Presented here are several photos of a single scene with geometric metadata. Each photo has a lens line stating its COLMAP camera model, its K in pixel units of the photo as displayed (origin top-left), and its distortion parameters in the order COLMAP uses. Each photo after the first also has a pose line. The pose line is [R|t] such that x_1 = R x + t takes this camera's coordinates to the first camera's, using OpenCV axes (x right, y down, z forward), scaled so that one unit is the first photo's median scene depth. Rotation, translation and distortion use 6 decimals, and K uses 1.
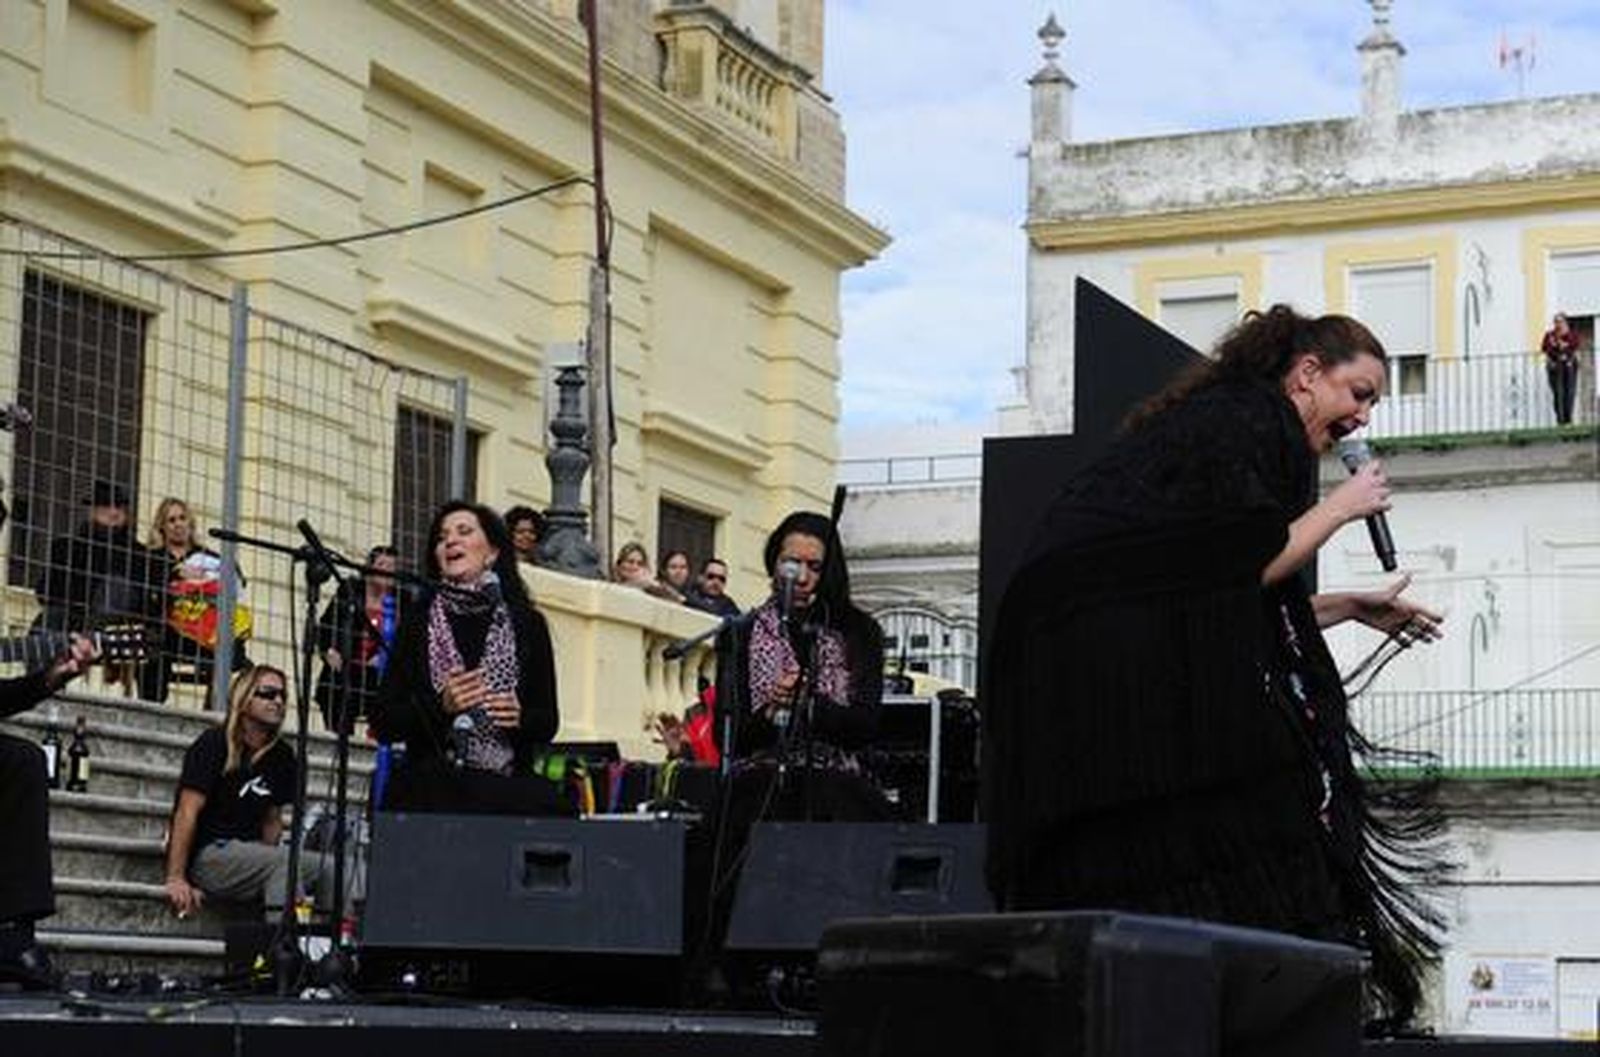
lens RADIAL K [[3263.6, 0, 855.7], [0, 3263.6, 574.3], [0, 0, 1]] dist [0.095411, 0.084782]
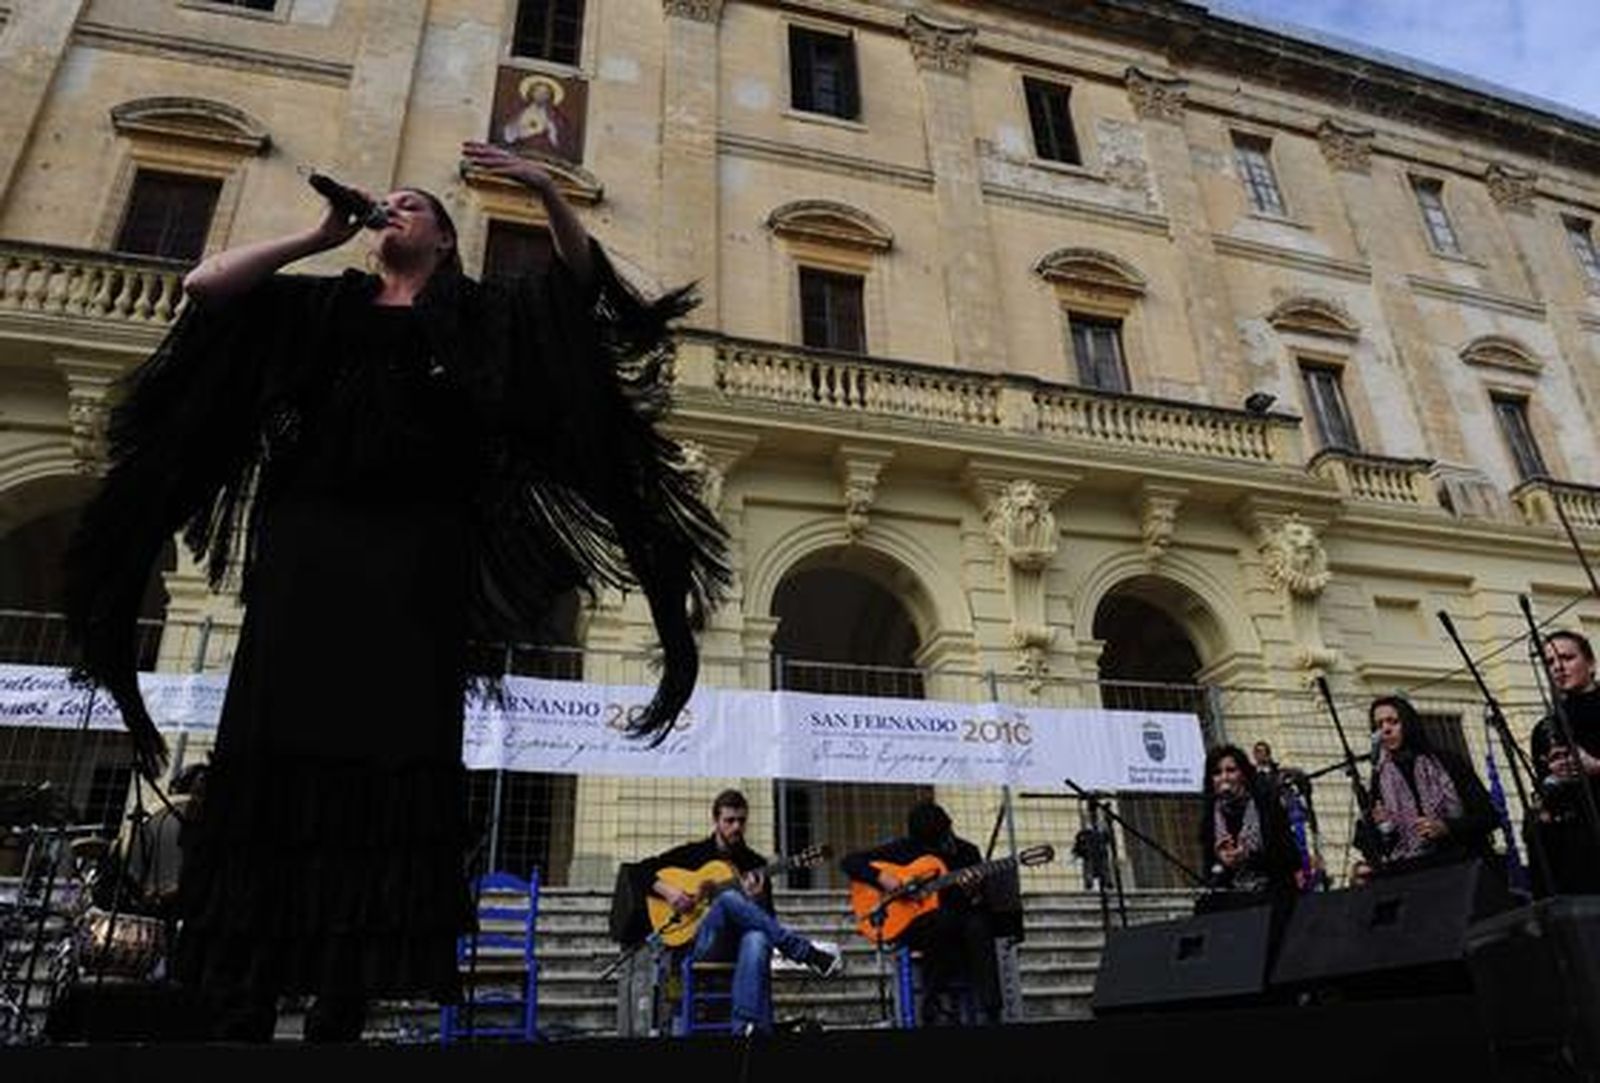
lens RADIAL K [[1111.5, 0, 818.0], [0, 1111.5, 536.3], [0, 0, 1]] dist [-0.050229, -0.007159]
pose [[0.622663, -0.389984, -0.678383, 0.089142], [0.159630, 0.912030, -0.377782, 0.028090], [0.766034, 0.126940, 0.630141, 0.165726]]
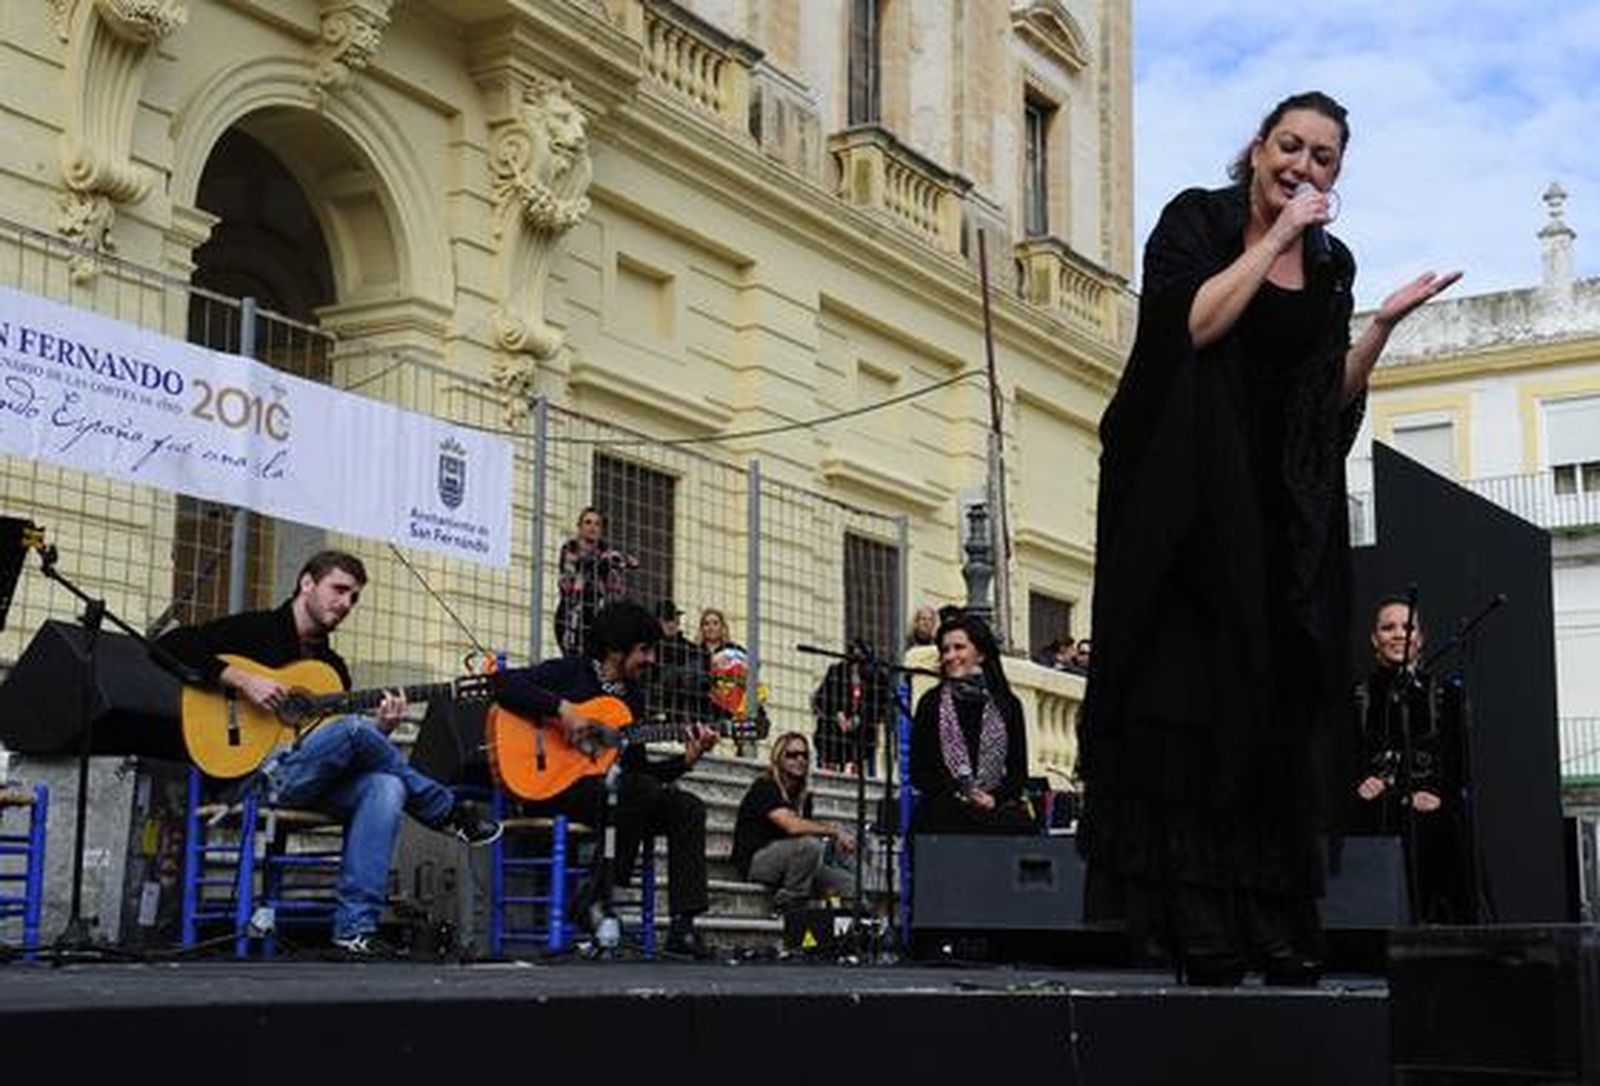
lens RADIAL K [[2386.6, 0, 808.3], [0, 2386.6, 543.2], [0, 0, 1]] dist [0.136247, -0.009055]
pose [[0.989319, -0.037956, -0.140735, -0.013768], [0.032265, 0.998575, -0.042500, -0.005011], [0.142148, 0.037506, 0.989135, -0.027015]]
